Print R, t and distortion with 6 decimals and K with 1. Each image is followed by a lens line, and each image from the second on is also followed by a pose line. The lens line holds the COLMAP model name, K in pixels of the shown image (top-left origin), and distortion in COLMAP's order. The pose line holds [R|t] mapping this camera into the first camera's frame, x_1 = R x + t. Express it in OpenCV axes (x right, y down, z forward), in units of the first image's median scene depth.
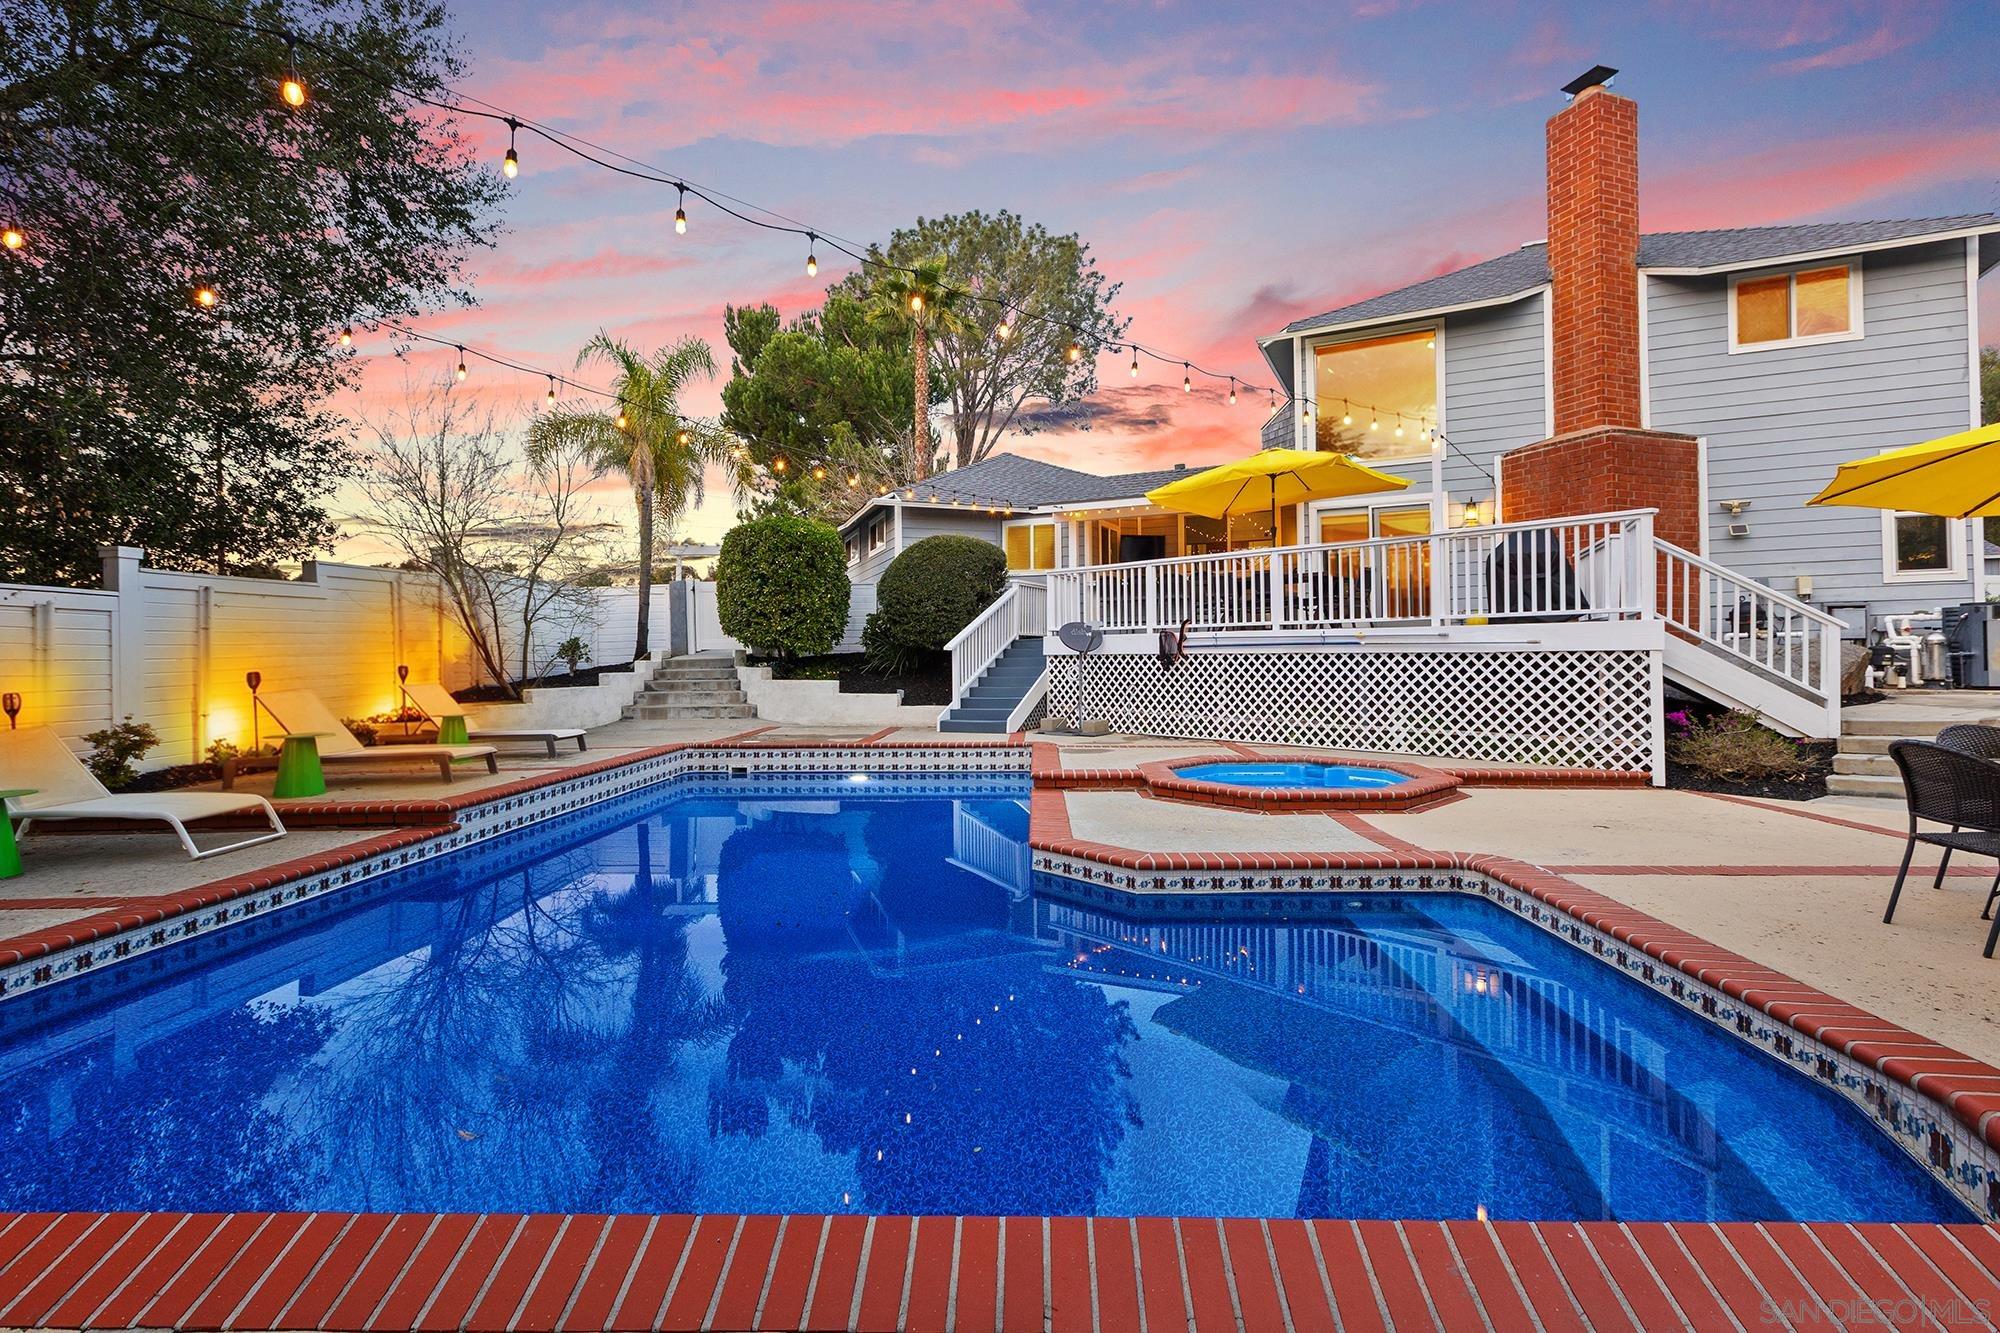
lens RADIAL K [[905.8, 0, 1005.1], [0, 905.8, 643.2], [0, 0, 1]] dist [0.003815, 0.000350]
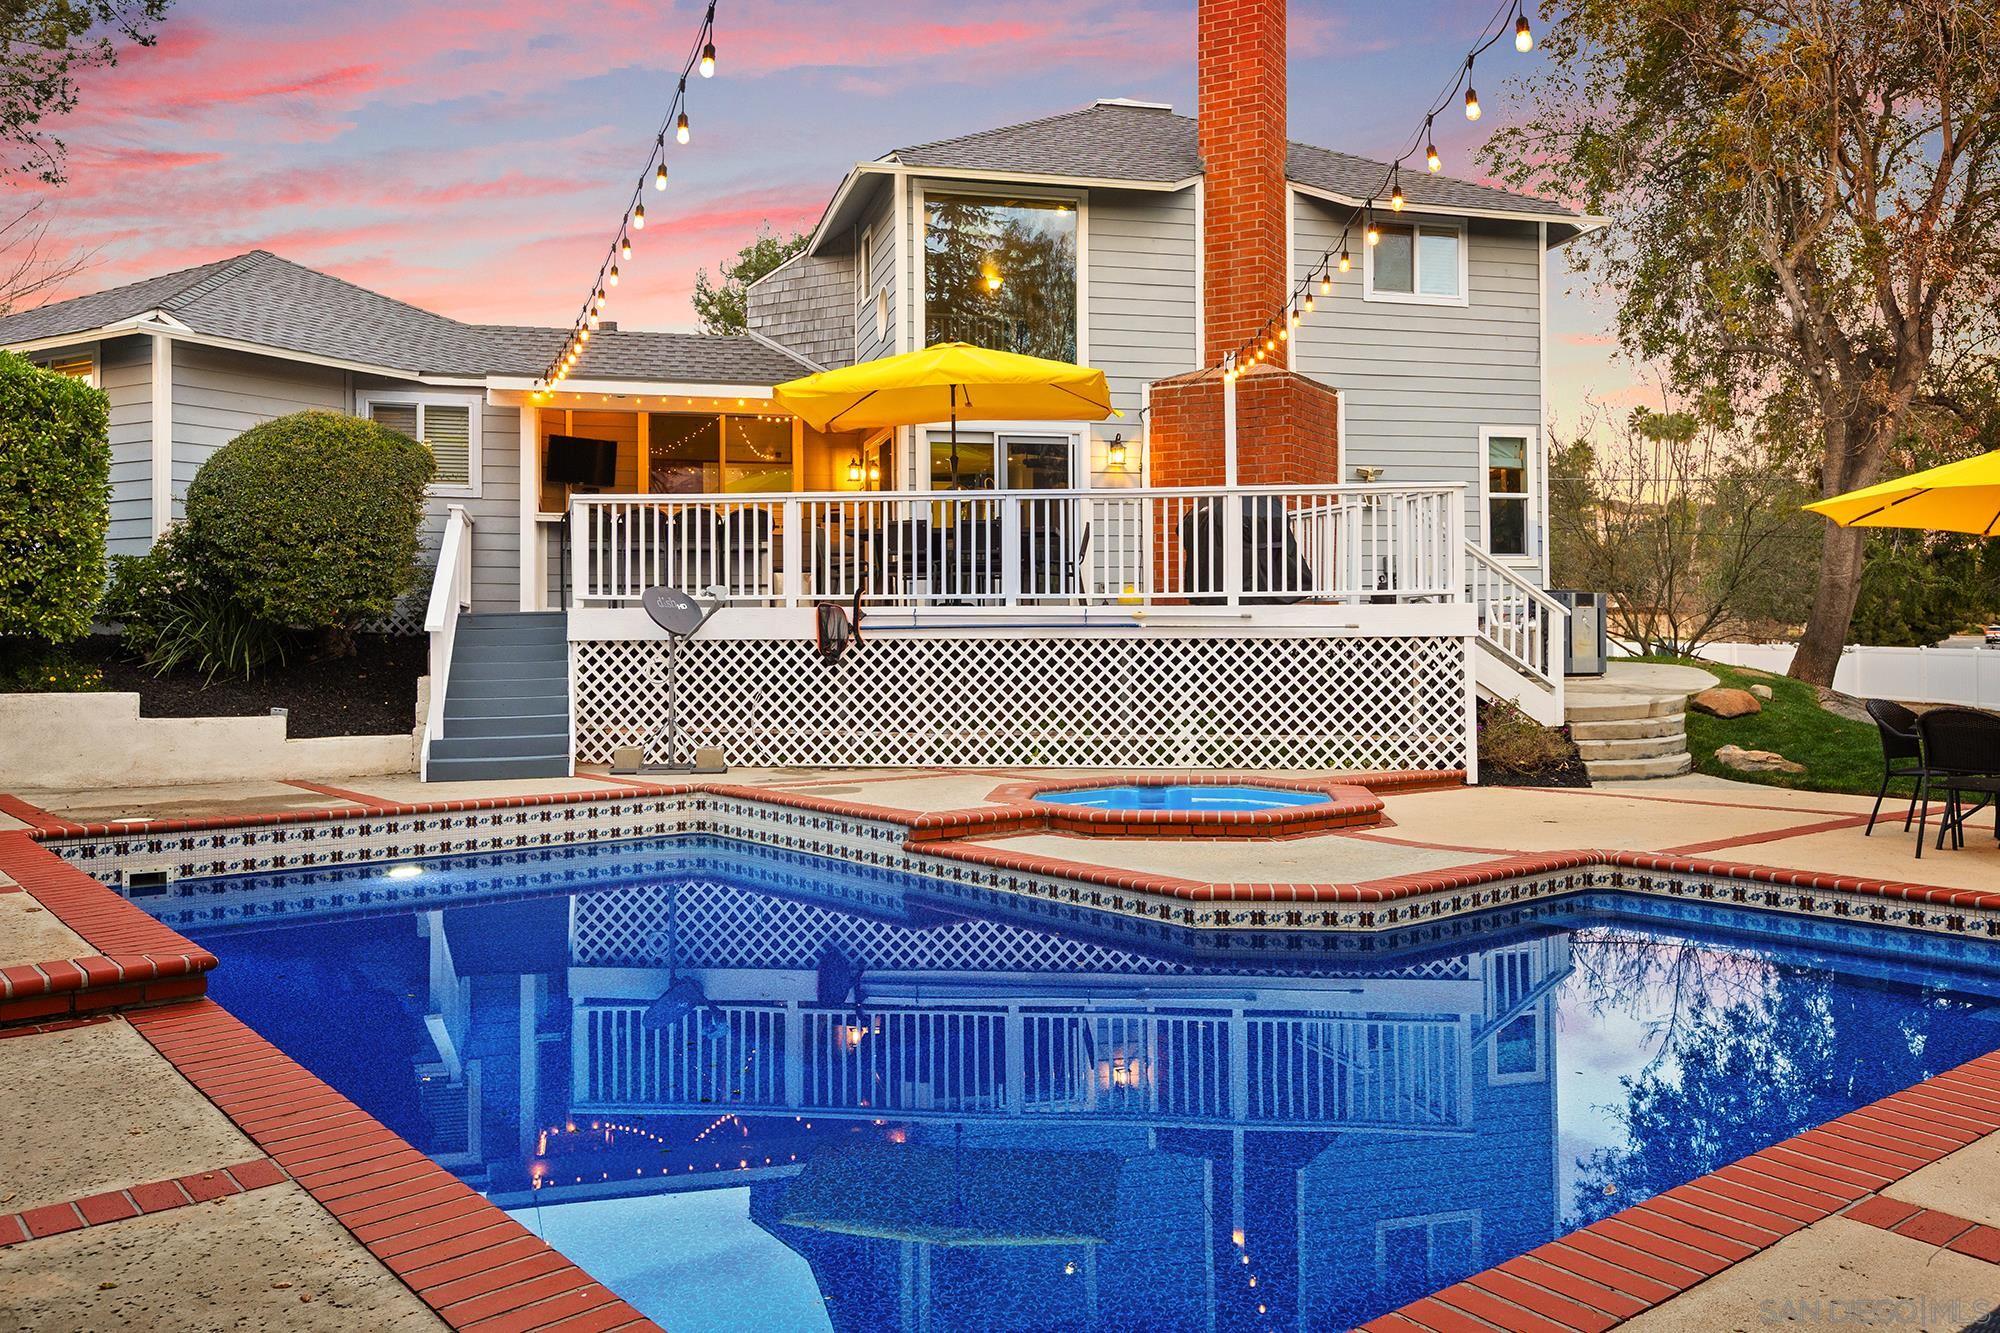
lens RADIAL K [[1595.6, 0, 989.5], [0, 1595.6, 608.3], [0, 0, 1]] dist [0.012735, -0.001922]
pose [[0.761784, 0.014906, 0.647660, -0.508537], [-0.009113, 0.999883, -0.012293, 0.002672], [-0.647767, 0.003462, 0.761830, 0.060490]]
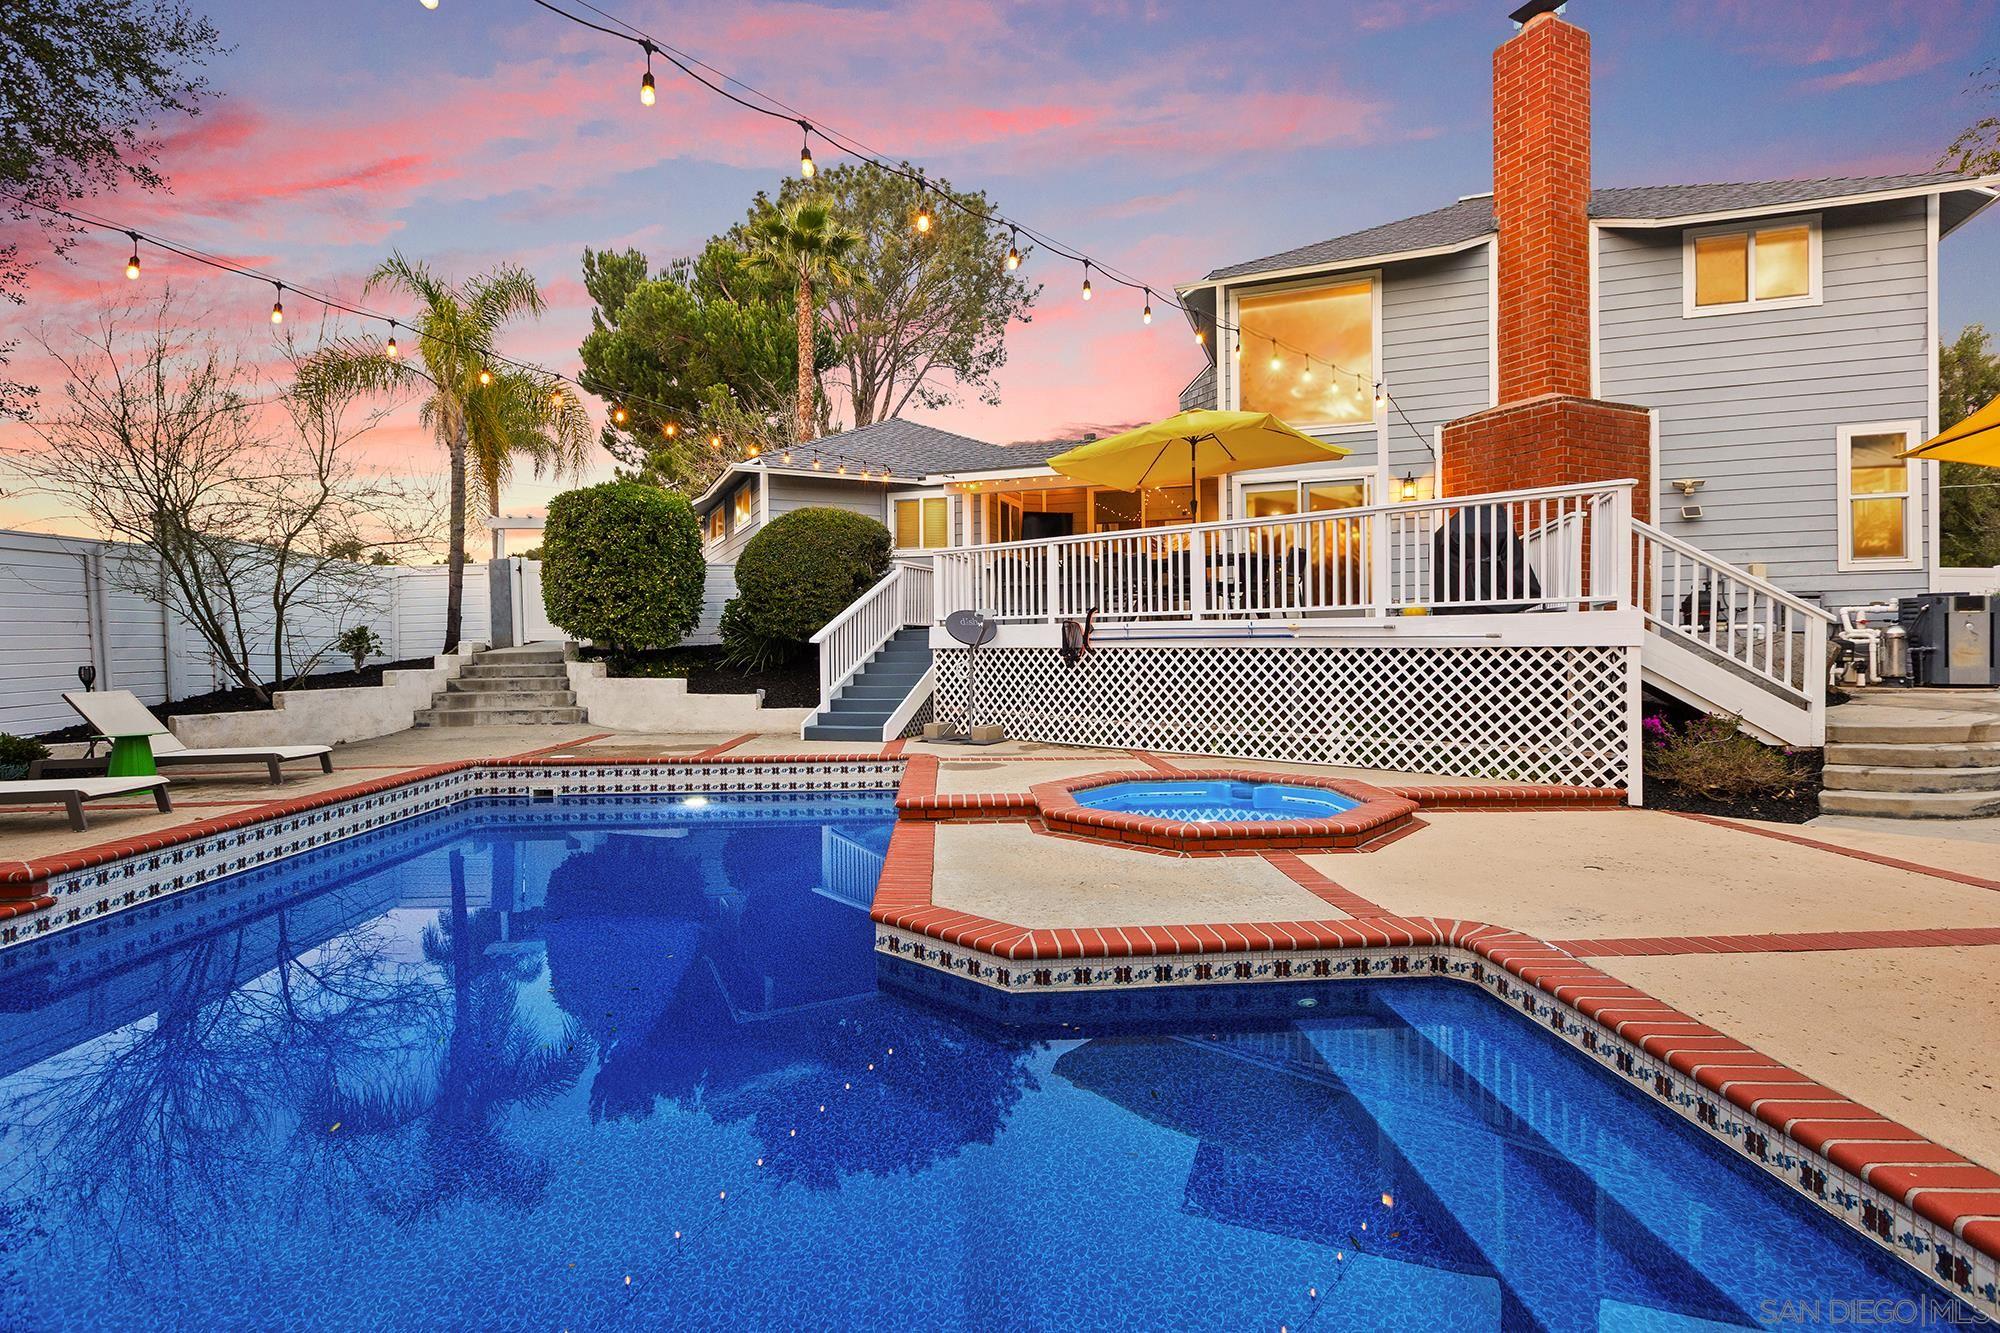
lens RADIAL K [[946.2, 0, 1006.3], [0, 946.2, 651.1], [0, 0, 1]] dist [-0.005144, 0.002165]
pose [[0.995184, -0.000155, 0.098022, 0.033125], [-0.001818, 0.999798, 0.020039, -0.003166], [-0.098005, -0.020121, 0.994982, 0.129001]]
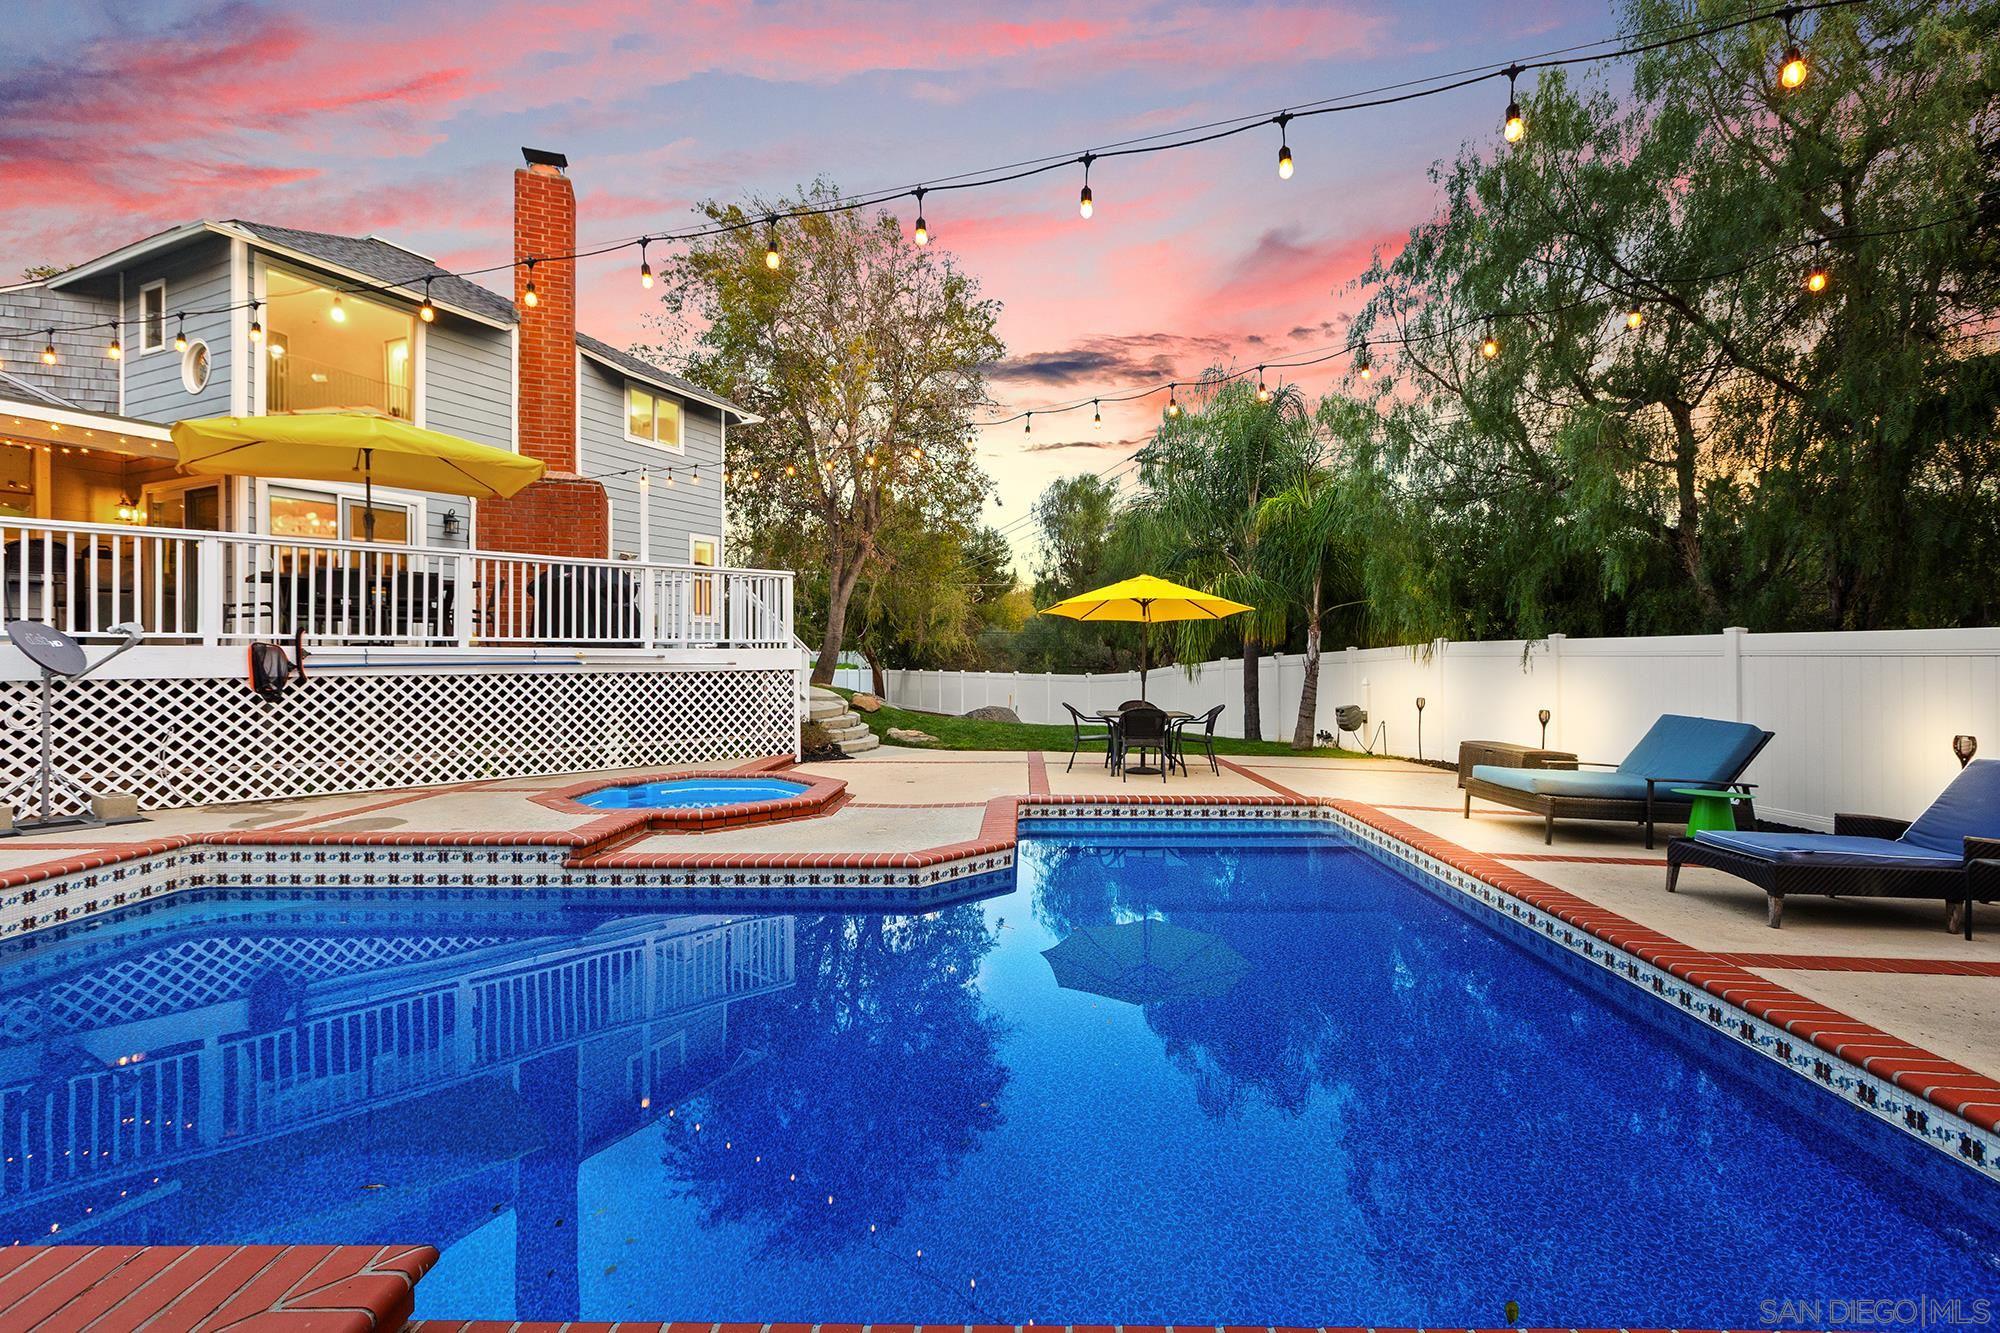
lens RADIAL K [[905.8, 0, 1015.2], [0, 905.8, 657.2], [0, 0, 1]] dist [0.003815, 0.000350]
pose [[-0.016121, 0.006465, 0.999849, -0.540046], [-0.009684, 0.999931, -0.006621, -0.004142], [-0.999823, -0.009790, -0.016057, 0.488997]]
